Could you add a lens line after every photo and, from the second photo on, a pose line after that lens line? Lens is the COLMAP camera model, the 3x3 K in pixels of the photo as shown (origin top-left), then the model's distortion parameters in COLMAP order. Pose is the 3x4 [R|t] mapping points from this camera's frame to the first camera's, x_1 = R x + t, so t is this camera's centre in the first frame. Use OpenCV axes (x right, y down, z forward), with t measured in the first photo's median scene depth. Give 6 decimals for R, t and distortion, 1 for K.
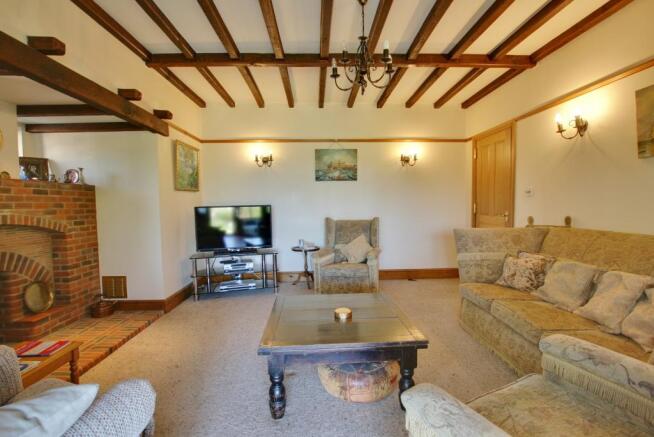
lens RADIAL K [[308.2, 0, 327.0], [0, 308.2, 218.5], [0, 0, 1]] dist [0.000375, 0.000155]
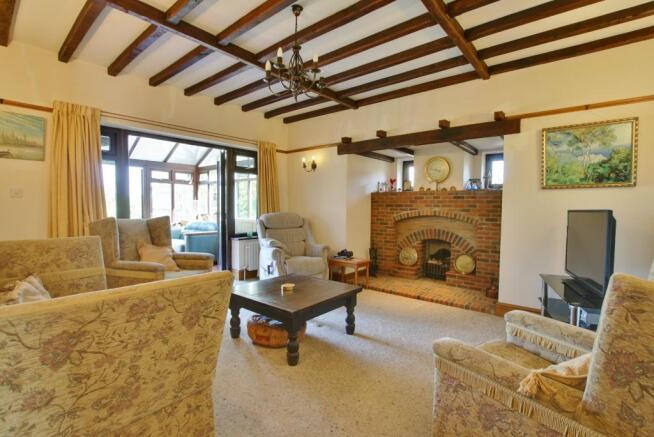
lens RADIAL K [[308.2, 0, 327.0], [0, 308.2, 218.5], [0, 0, 1]] dist [0.000375, 0.000155]
pose [[-0.679655, 0.032680, -0.732804, 0.693787], [-0.038302, 0.996063, 0.079944, -0.076140], [0.732531, 0.082402, -0.675728, 1.543725]]
